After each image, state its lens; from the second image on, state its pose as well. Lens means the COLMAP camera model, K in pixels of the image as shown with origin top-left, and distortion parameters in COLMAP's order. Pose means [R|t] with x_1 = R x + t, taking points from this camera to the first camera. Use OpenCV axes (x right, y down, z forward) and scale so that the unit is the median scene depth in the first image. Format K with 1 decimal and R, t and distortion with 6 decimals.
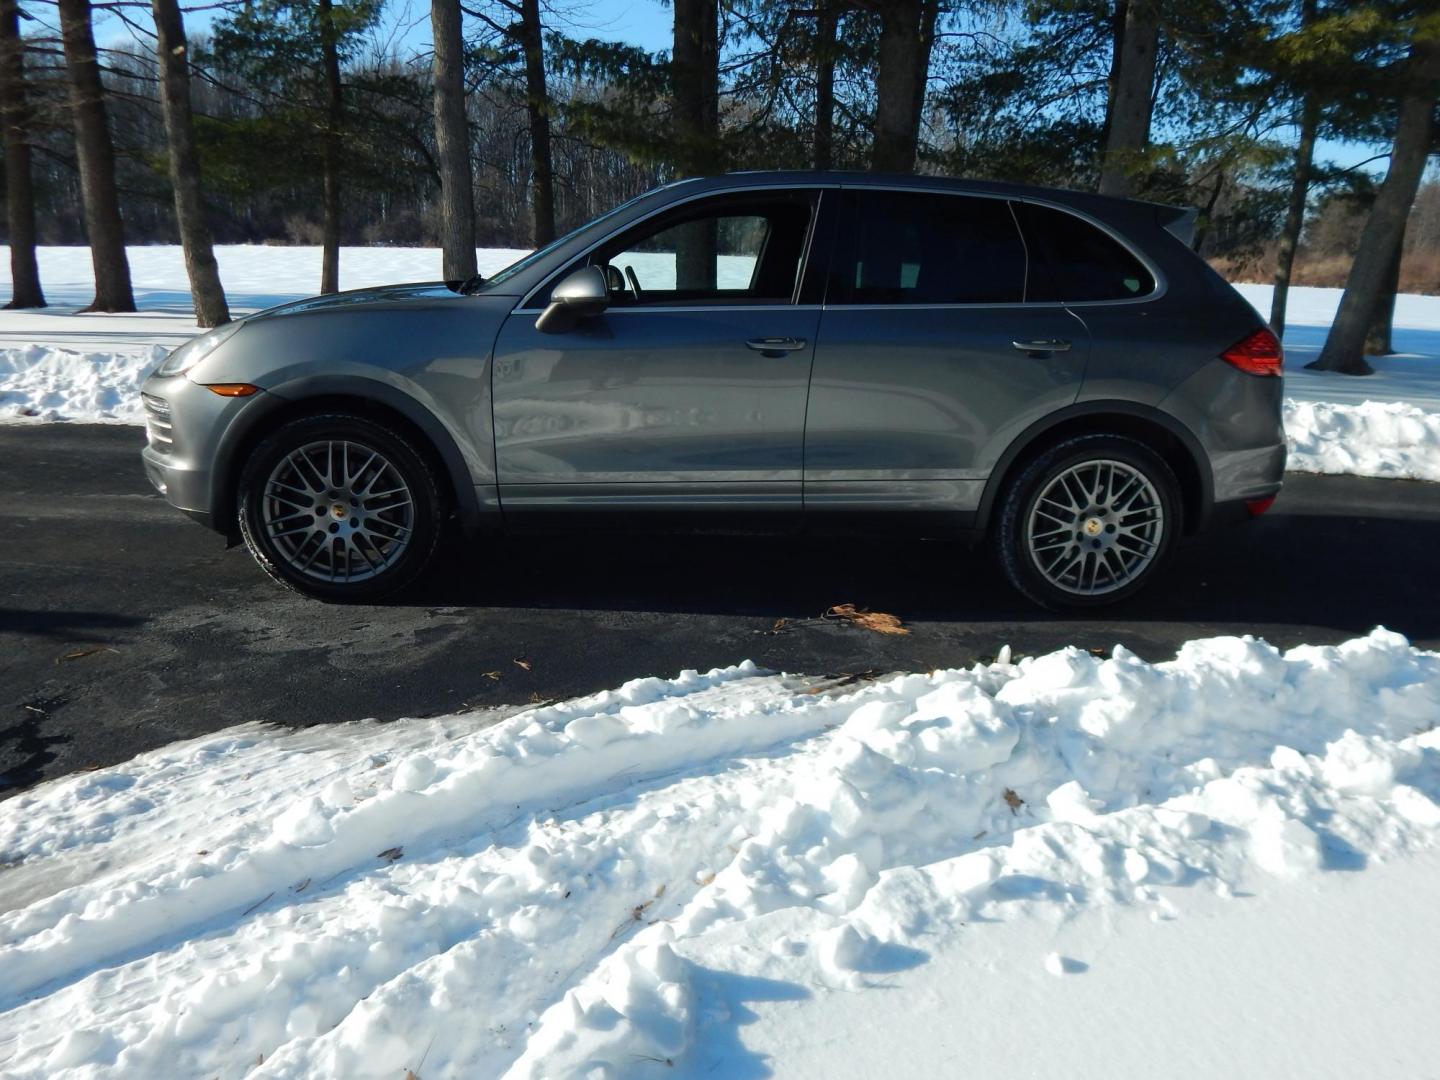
lens RADIAL K [[1039.6, 0, 724.0], [0, 1039.6, 547.2], [0, 0, 1]] dist [-0.013506, -0.012372]
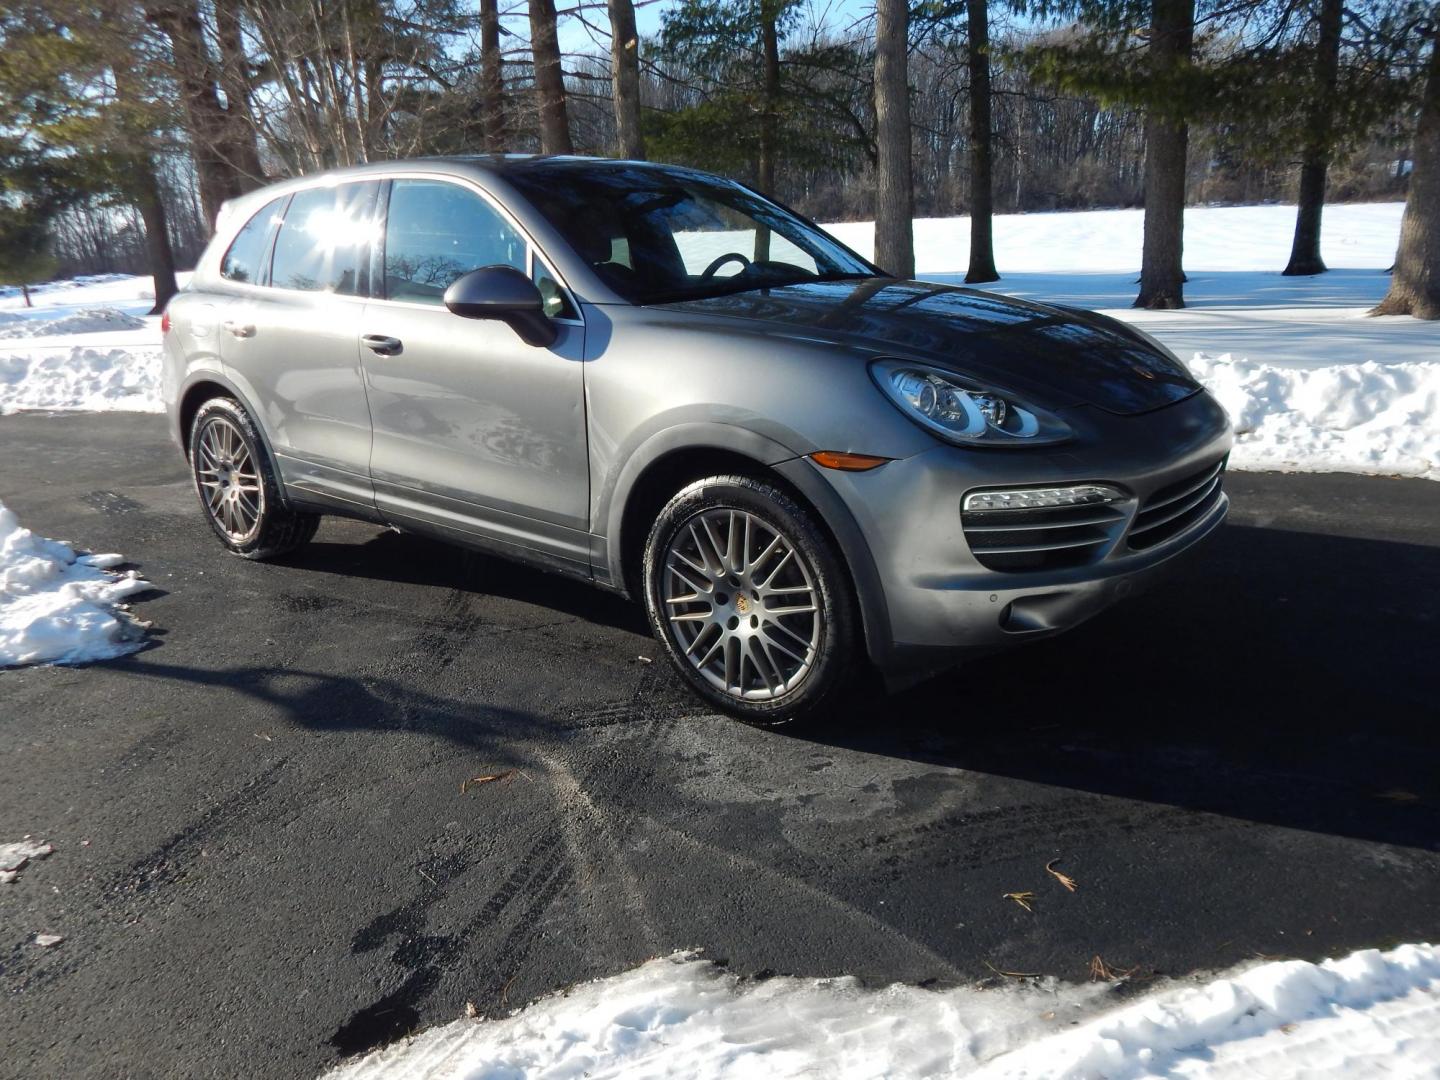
lens RADIAL K [[1039.6, 0, 725.7], [0, 1039.6, 566.5], [0, 0, 1]] dist [-0.013506, -0.012372]
pose [[0.926550, 0.052878, -0.372438, -0.053603], [-0.036076, 0.997998, 0.051944, -0.037612], [0.374439, -0.034692, 0.926602, 0.108895]]
